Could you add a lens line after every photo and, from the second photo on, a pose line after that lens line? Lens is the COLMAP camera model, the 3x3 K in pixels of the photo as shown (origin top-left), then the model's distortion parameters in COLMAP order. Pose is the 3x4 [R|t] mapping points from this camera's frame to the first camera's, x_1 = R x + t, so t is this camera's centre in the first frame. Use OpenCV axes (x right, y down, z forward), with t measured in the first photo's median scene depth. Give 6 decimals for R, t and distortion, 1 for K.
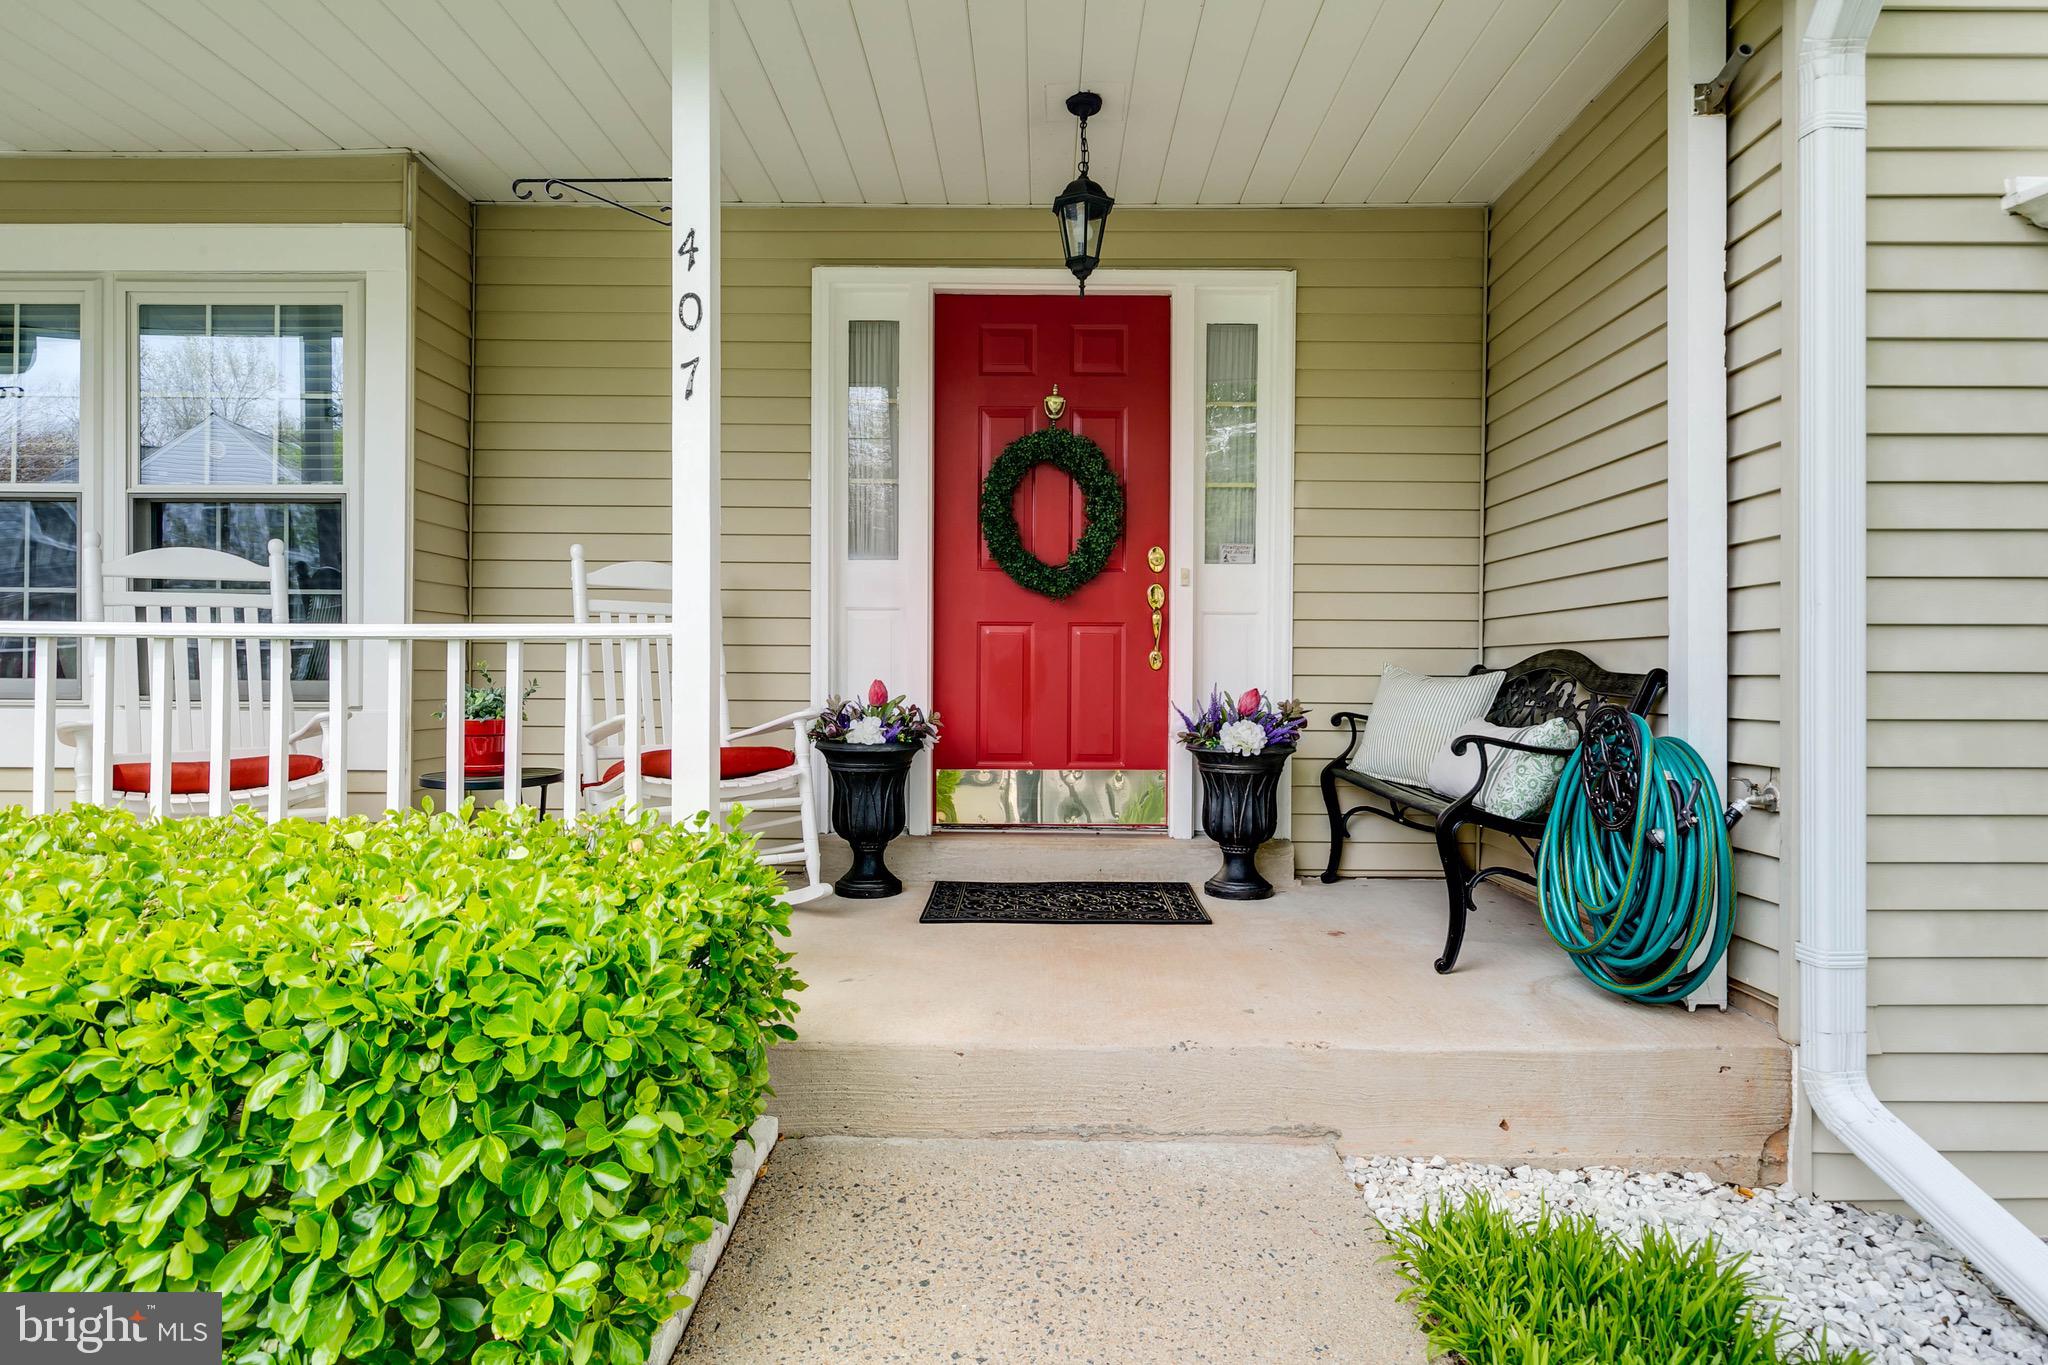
lens RADIAL K [[1051.5, 0, 999.6], [0, 1051.5, 673.8], [0, 0, 1]] dist [0.016804, -0.000240]
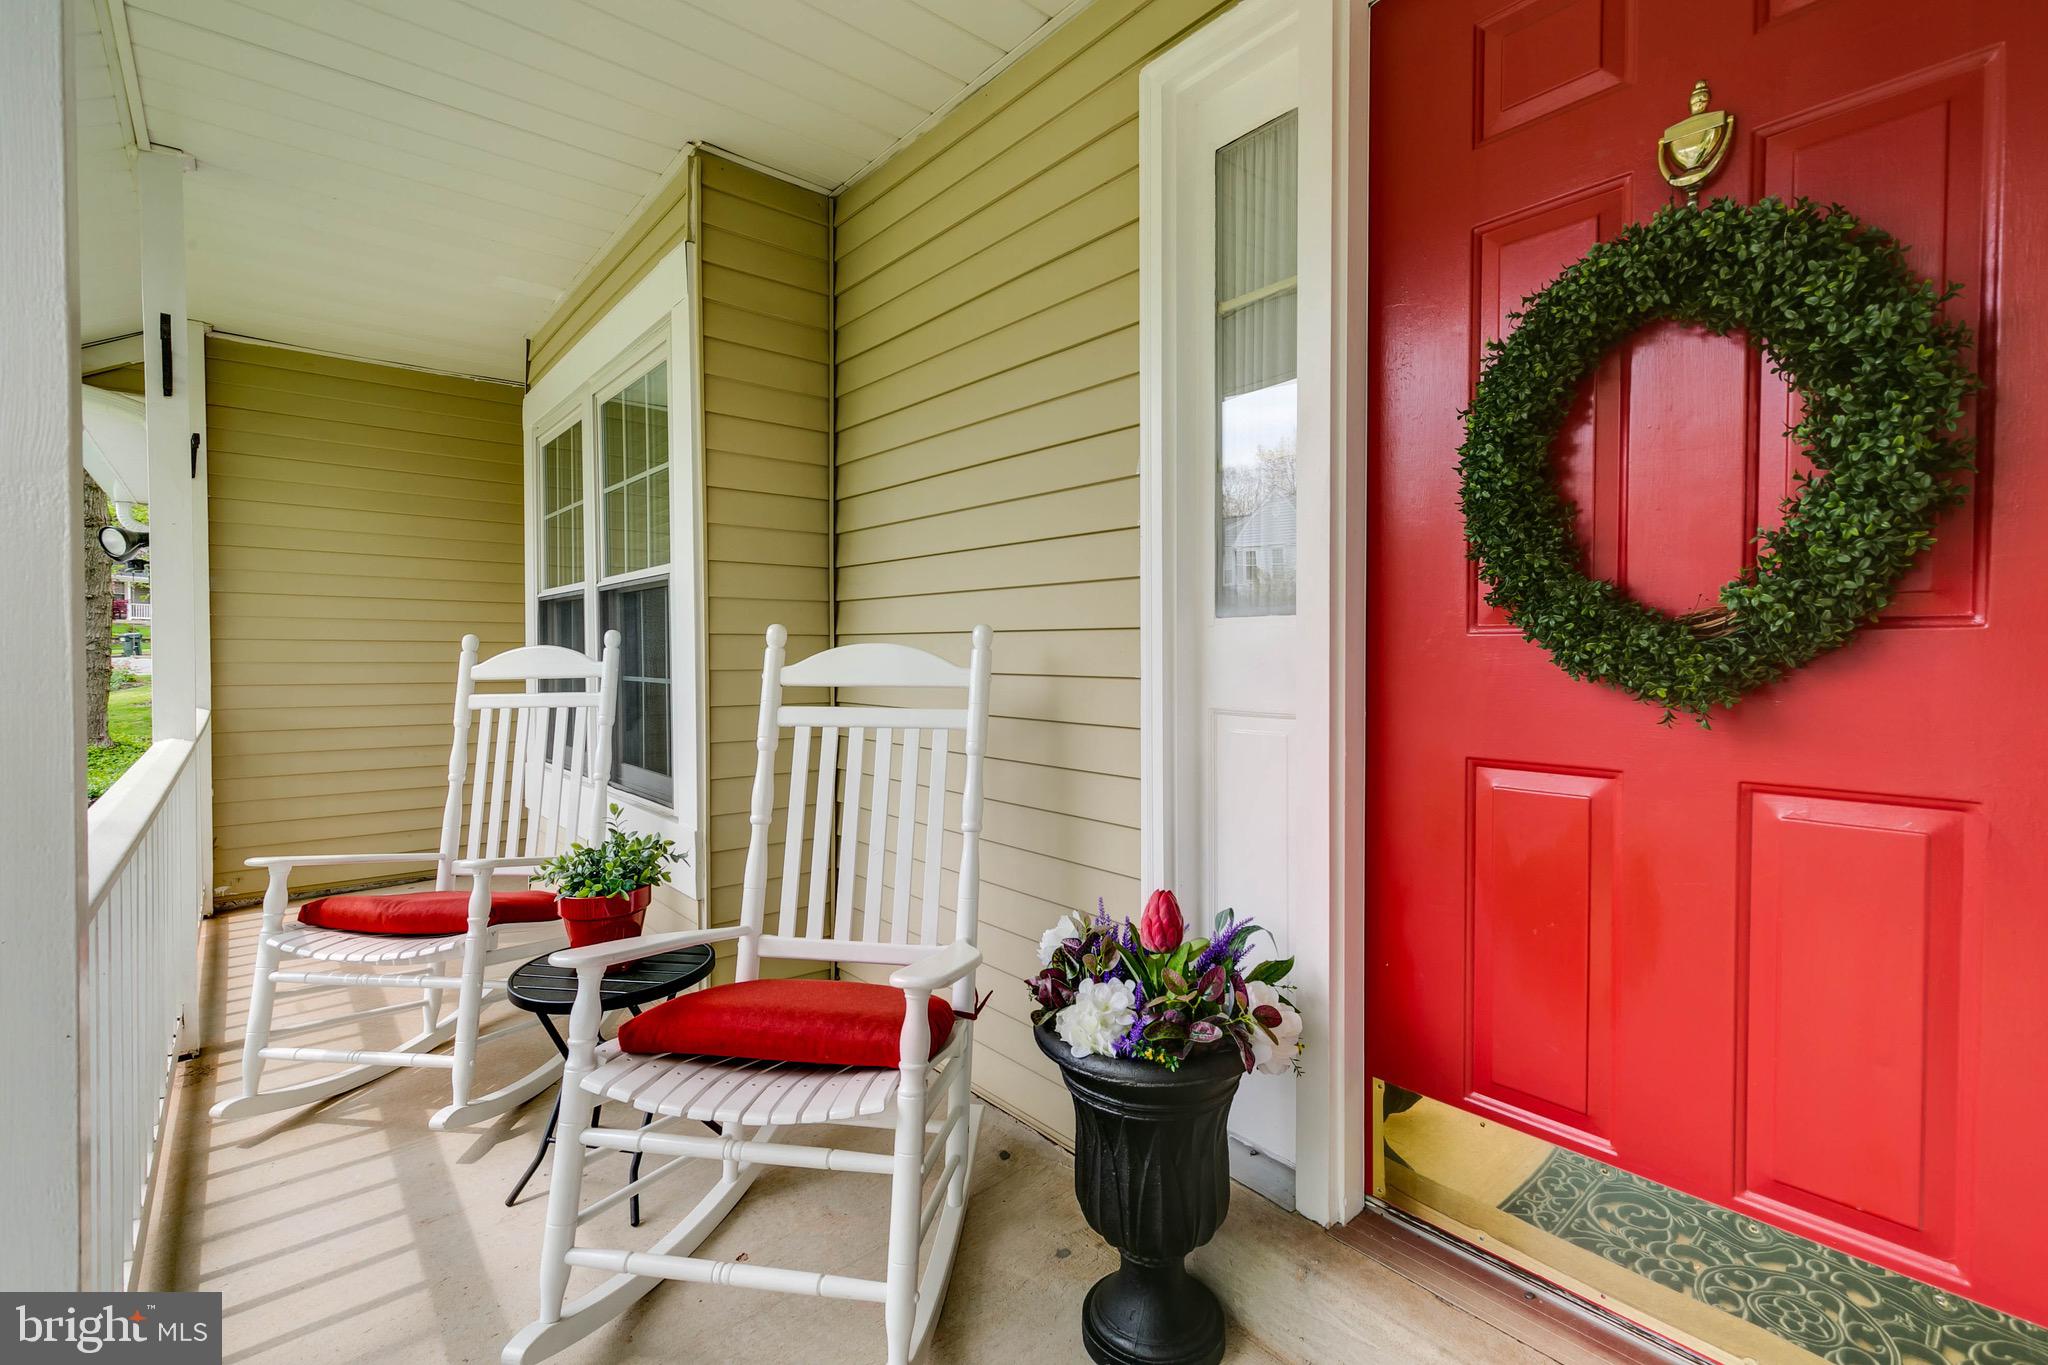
lens RADIAL K [[909.5, 0, 1027.8], [0, 909.5, 678.2], [0, 0, 1]] dist [0.002627, -0.000845]
pose [[0.677445, 0.012559, -0.735466, 0.125690], [0.000015, 0.999854, 0.017088, -0.087483], [0.735573, -0.011587, 0.677346, 0.641739]]
